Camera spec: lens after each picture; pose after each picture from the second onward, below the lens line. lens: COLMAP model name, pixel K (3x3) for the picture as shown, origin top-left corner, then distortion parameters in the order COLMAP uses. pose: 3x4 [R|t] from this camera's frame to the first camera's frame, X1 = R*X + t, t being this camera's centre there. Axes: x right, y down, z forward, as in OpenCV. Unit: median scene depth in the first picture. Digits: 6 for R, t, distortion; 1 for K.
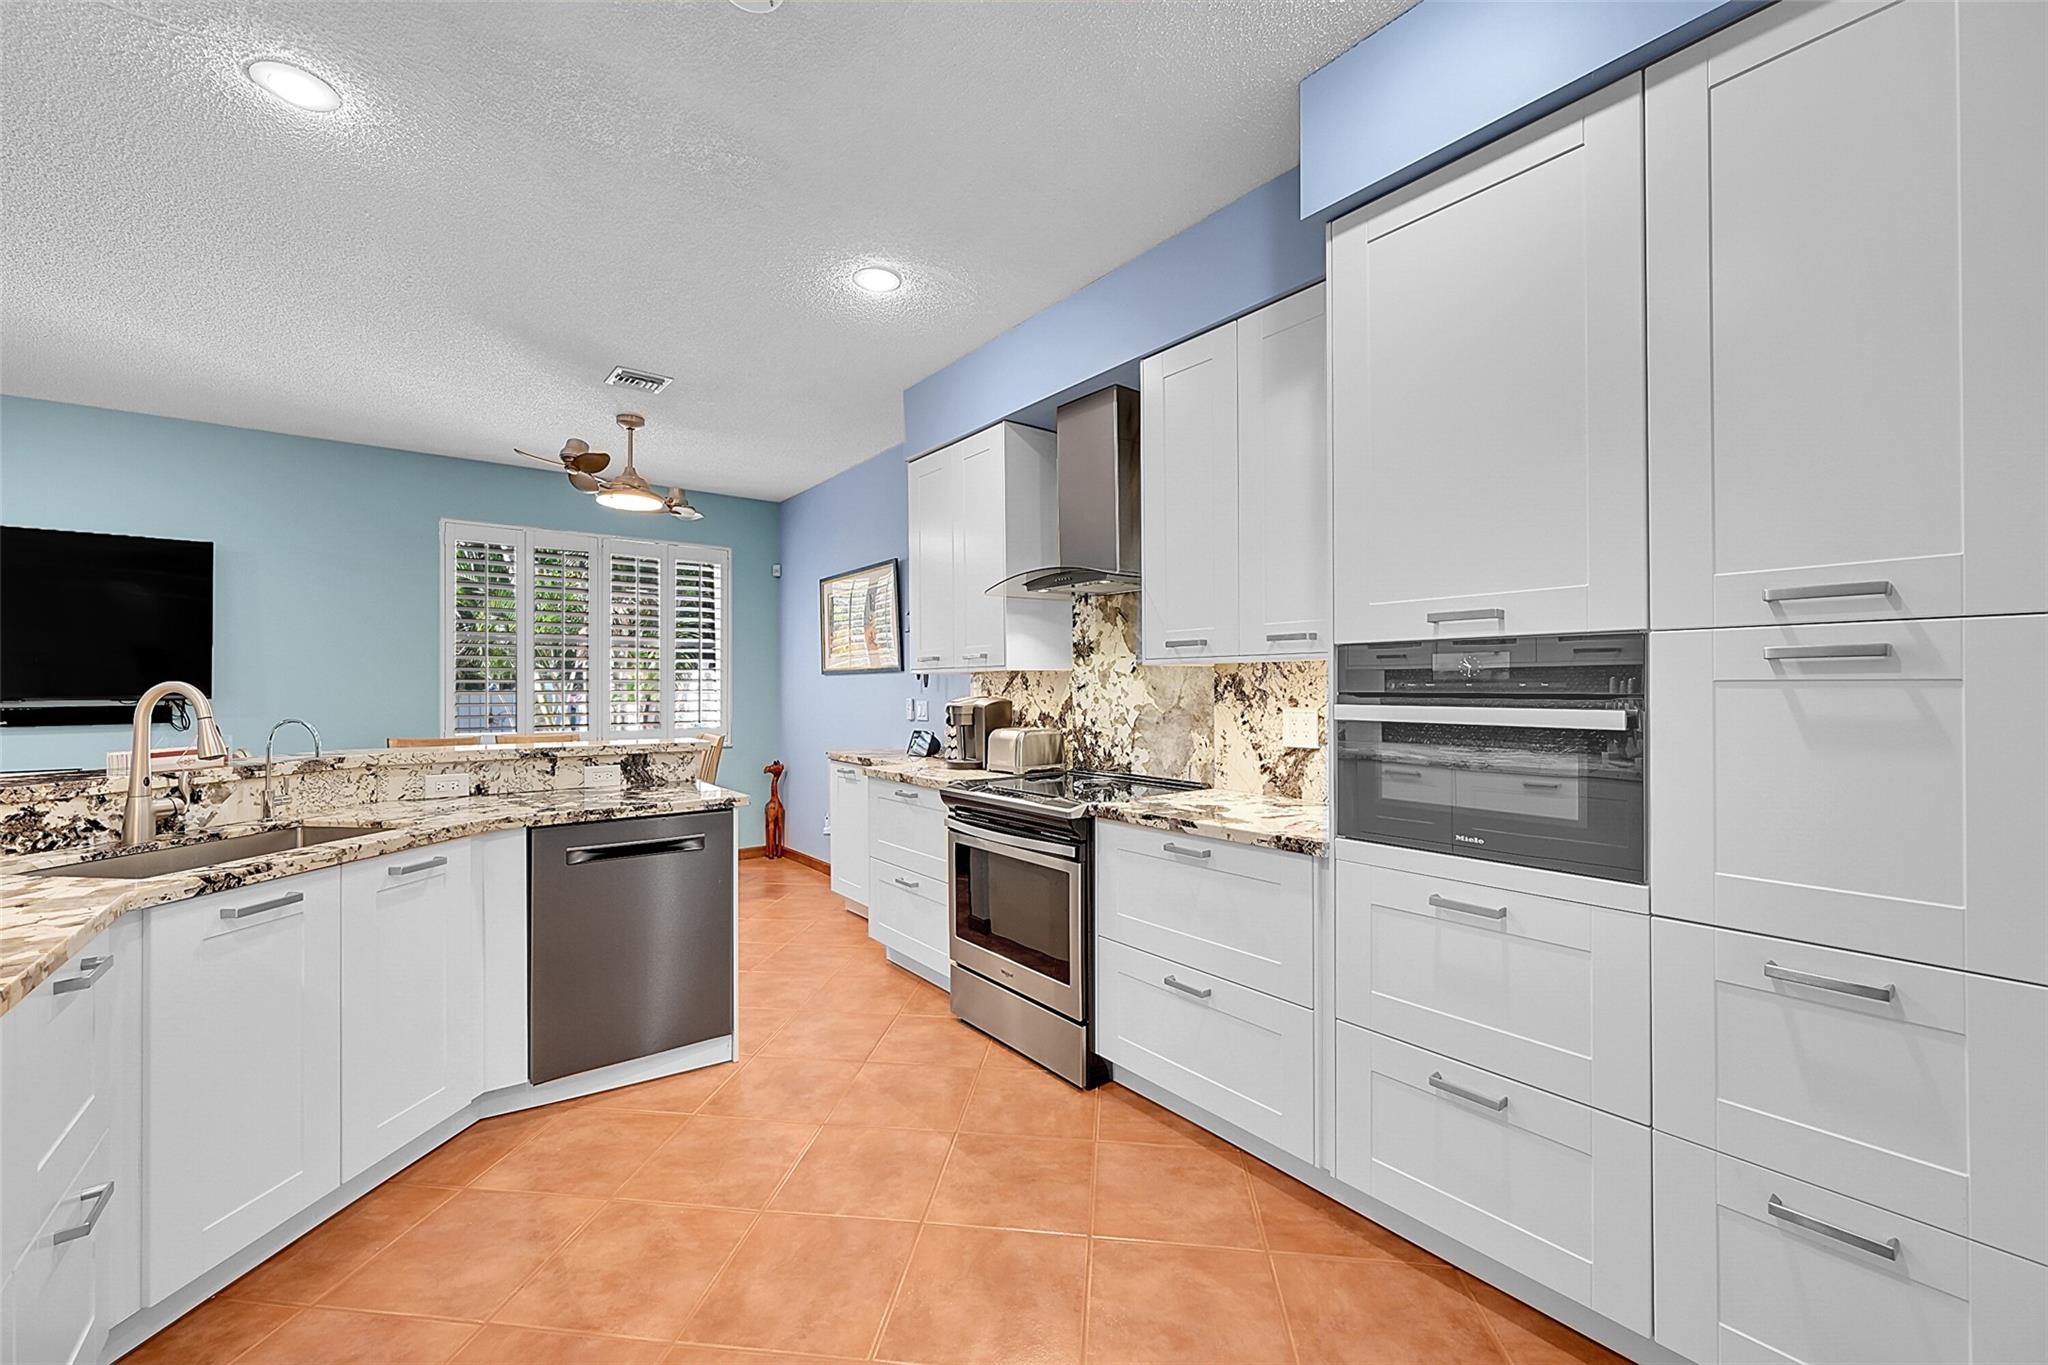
lens RADIAL K [[803.5, 0, 1019.2], [0, 803.5, 685.8], [0, 0, 1]] dist [0.000327, 0.000155]
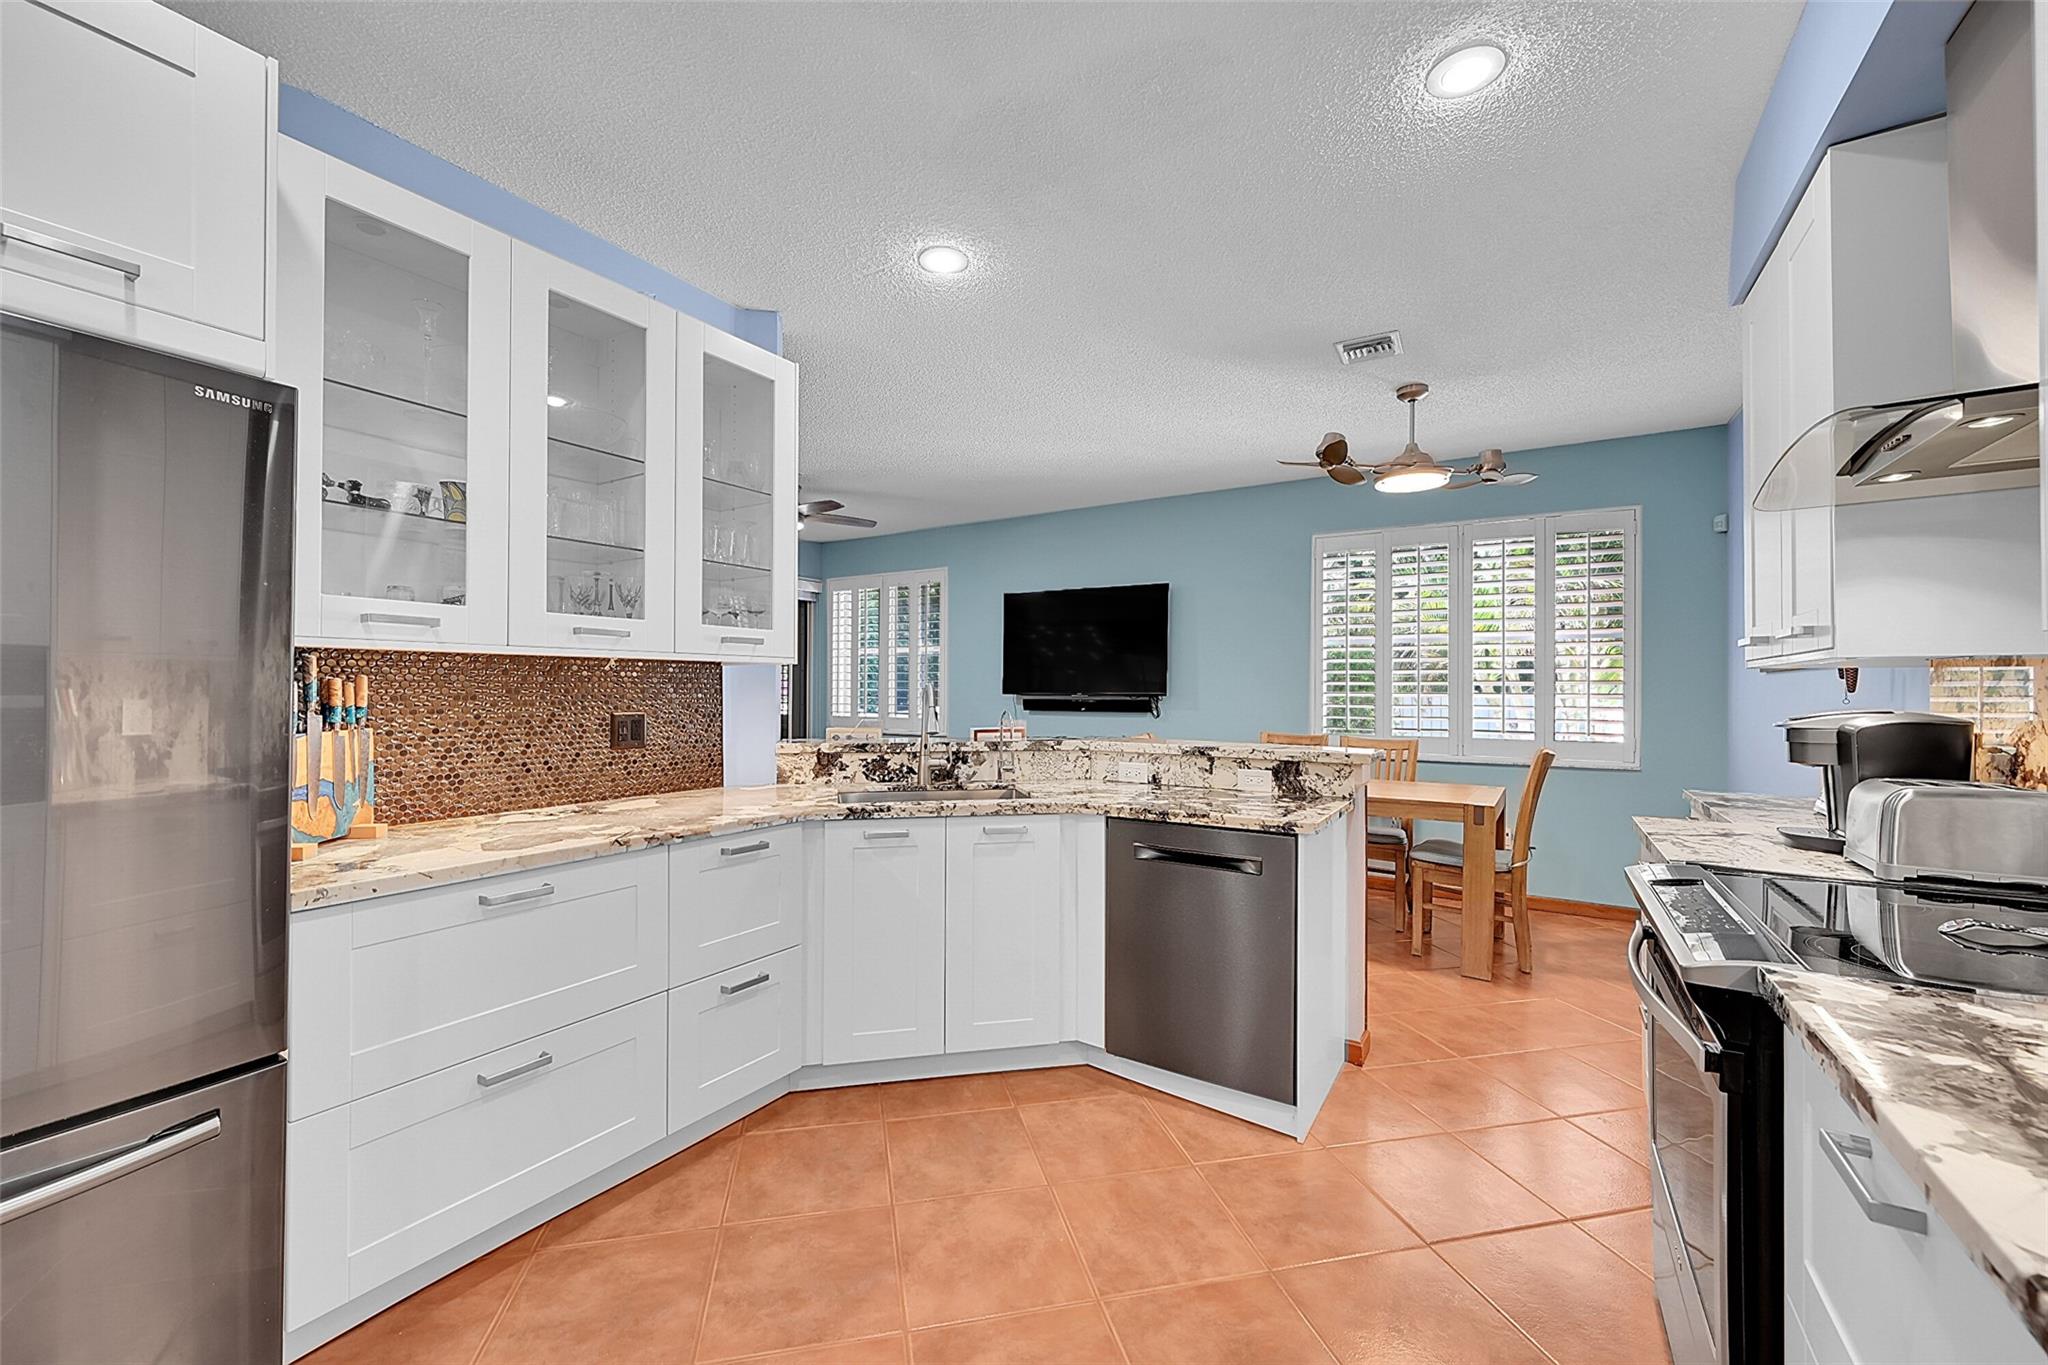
lens RADIAL K [[803.5, 0, 1020.5], [0, 803.5, 685.6], [0, 0, 1]] dist [0.000327, 0.000155]
pose [[0.344510, 0.001384, -0.938782, 0.358802], [-0.004583, 0.999989, -0.000207, -0.000642], [0.938772, 0.004374, 0.344513, 0.491247]]
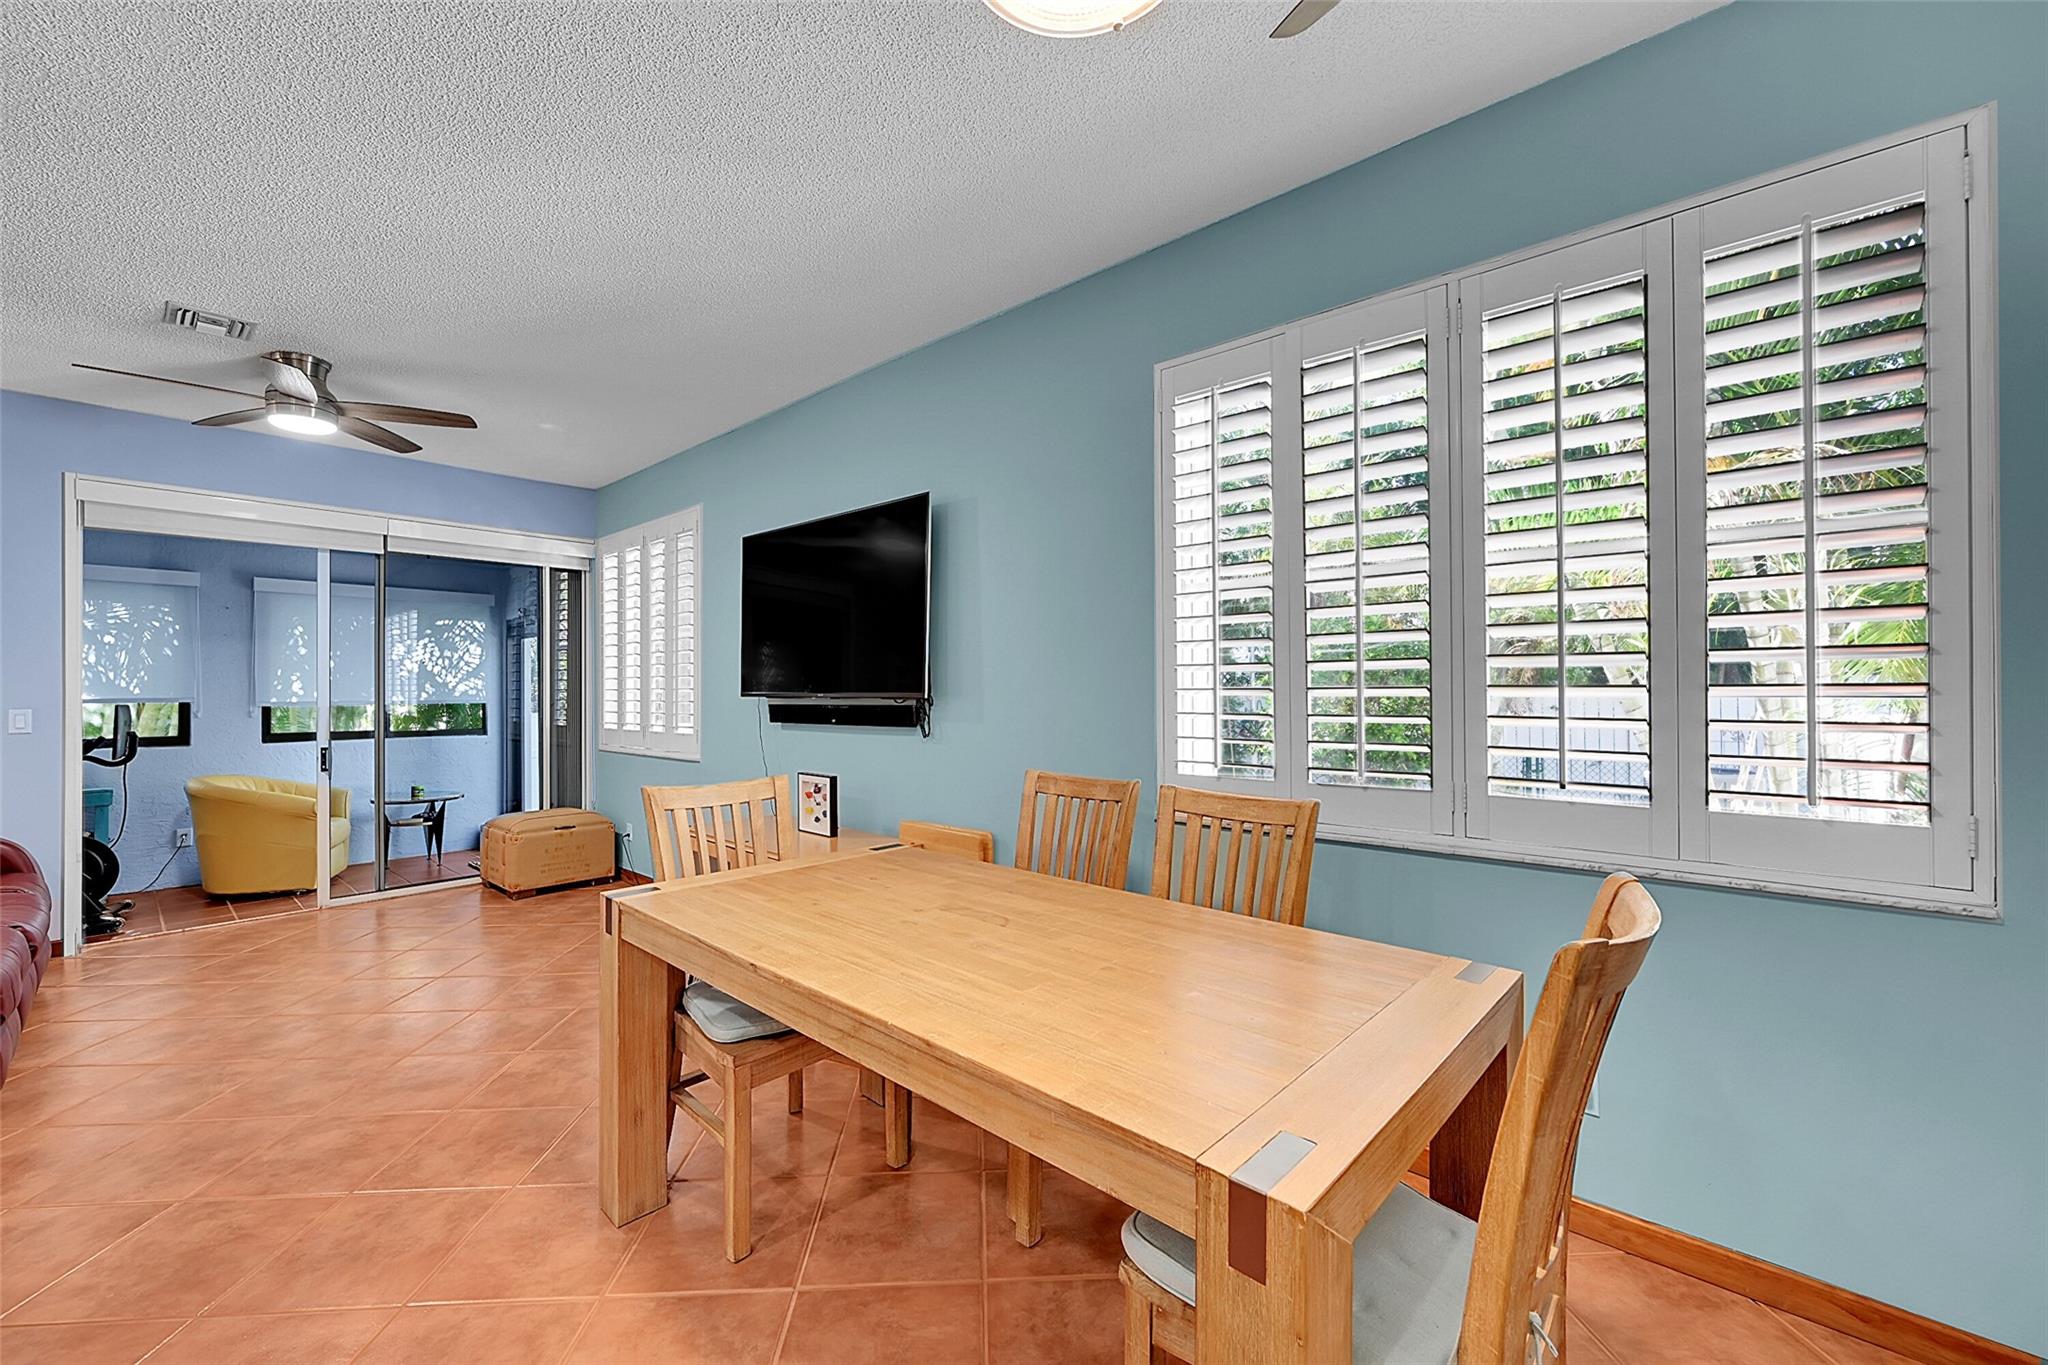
lens RADIAL K [[803.5, 0, 1024.6], [0, 803.5, 688.7], [0, 0, 1]] dist [0.000327, 0.000155]
pose [[0.161393, -0.007690, -0.986860, -0.416252], [-0.003134, 0.999961, -0.008304, 0.023755], [0.986885, 0.004433, 0.161362, 1.665202]]
